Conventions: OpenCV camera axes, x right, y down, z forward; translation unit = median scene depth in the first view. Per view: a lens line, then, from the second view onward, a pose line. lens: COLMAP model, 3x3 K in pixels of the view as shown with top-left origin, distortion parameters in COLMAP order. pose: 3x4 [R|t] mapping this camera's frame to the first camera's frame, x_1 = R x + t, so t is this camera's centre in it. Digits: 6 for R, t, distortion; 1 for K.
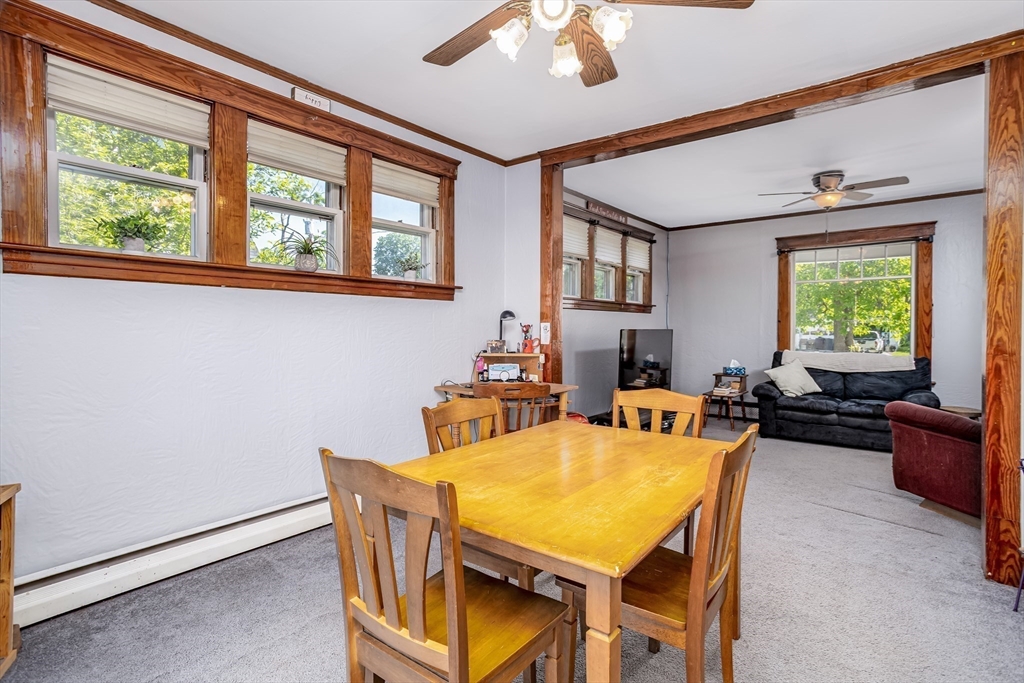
lens RADIAL K [[497.1, 0, 514.1], [0, 497.1, 333.4], [0, 0, 1]] dist [-0.042515, 0.017766]
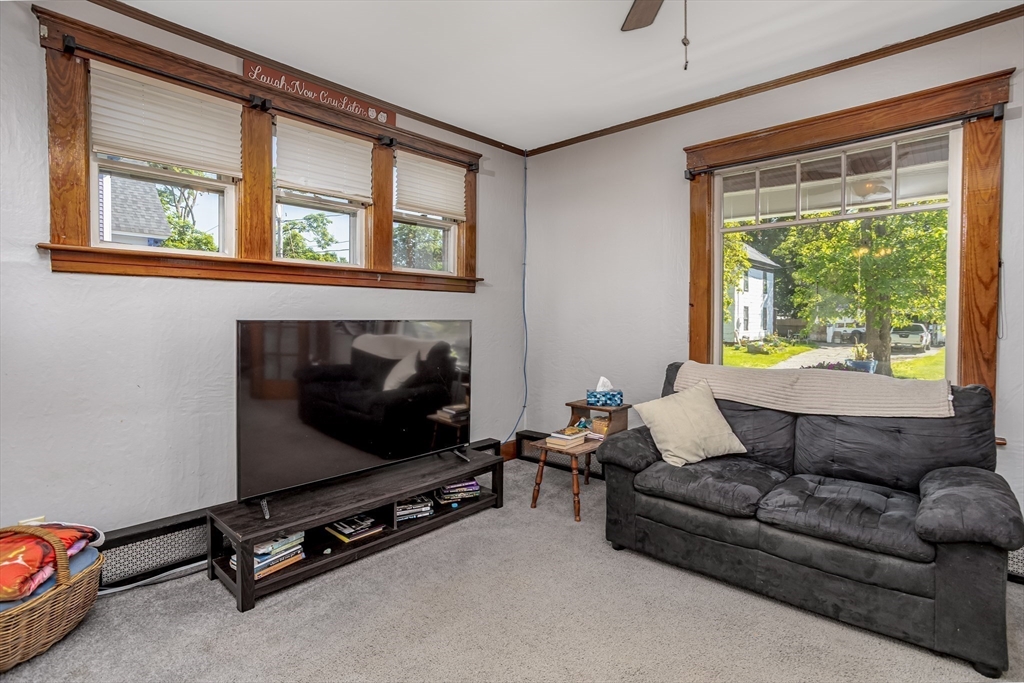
lens RADIAL K [[497.1, 0, 516.3], [0, 497.1, 335.6], [0, 0, 1]] dist [-0.042515, 0.017766]
pose [[0.998002, -0.002405, -0.063137, 0.400377], [0.003519, 0.999840, 0.017538, -0.001756], [0.063085, -0.017725, 0.997851, 0.474351]]
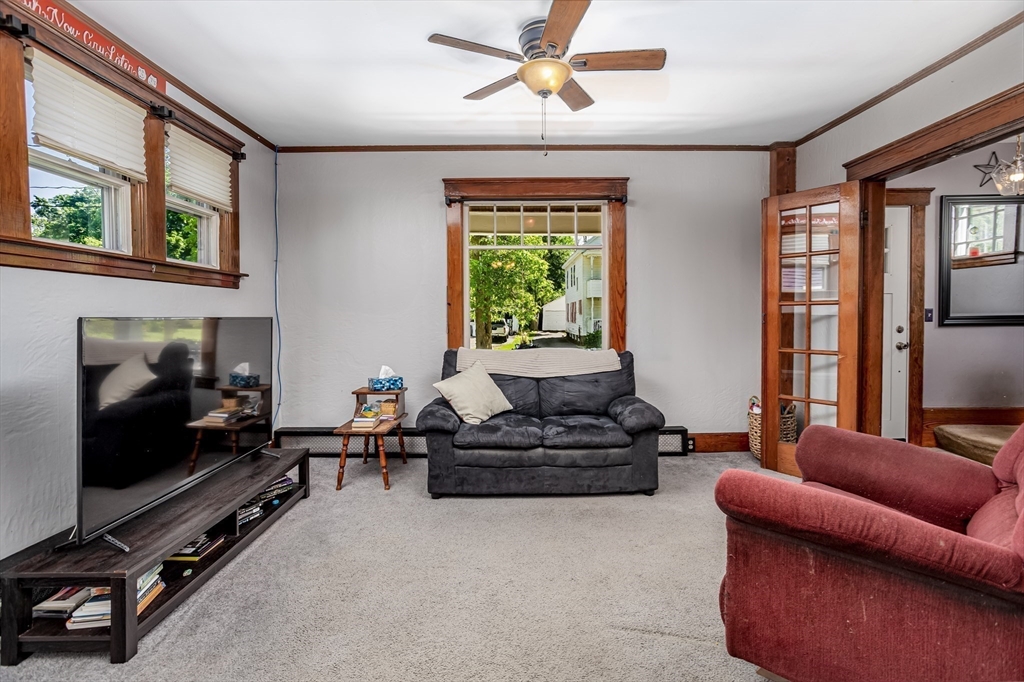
lens RADIAL K [[497.1, 0, 520.9], [0, 497.1, 329.0], [0, 0, 1]] dist [-0.042515, 0.017766]
pose [[0.773639, -0.022771, 0.633217, 0.193705], [0.014007, 0.999724, 0.018837, -0.001949], [-0.633471, -0.005704, 0.773745, 0.430460]]
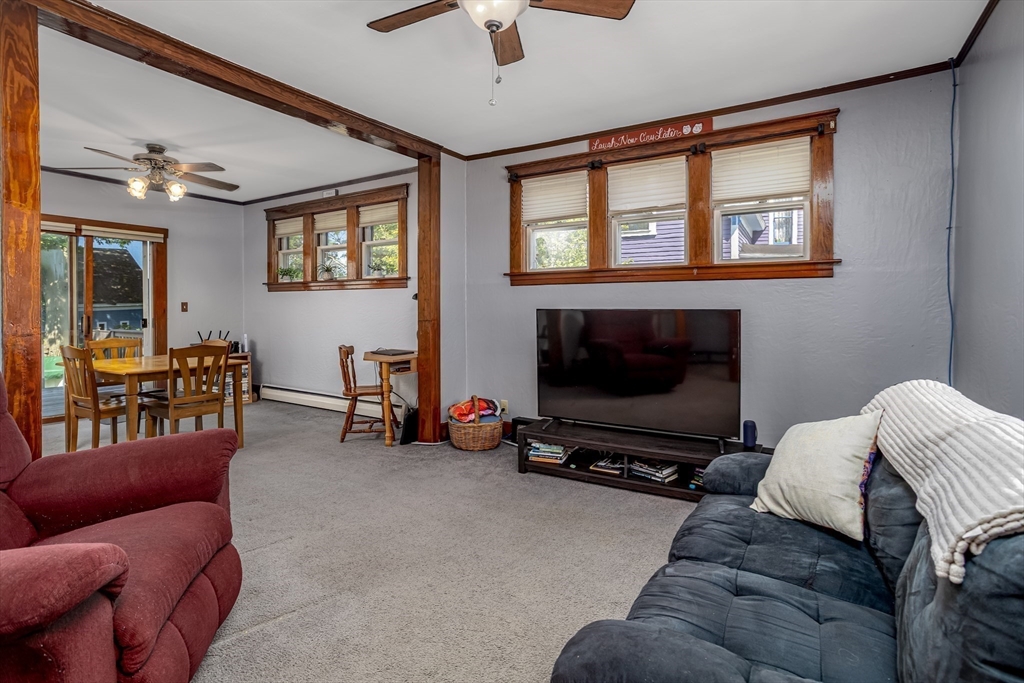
lens RADIAL K [[497.1, 0, 515.6], [0, 497.1, 317.5], [0, 0, 1]] dist [-0.042515, 0.017766]
pose [[0.123798, 0.012014, -0.992235, 0.790519], [-0.014854, 0.999837, 0.010252, -0.002379], [0.992196, 0.013470, 0.123956, 0.711803]]
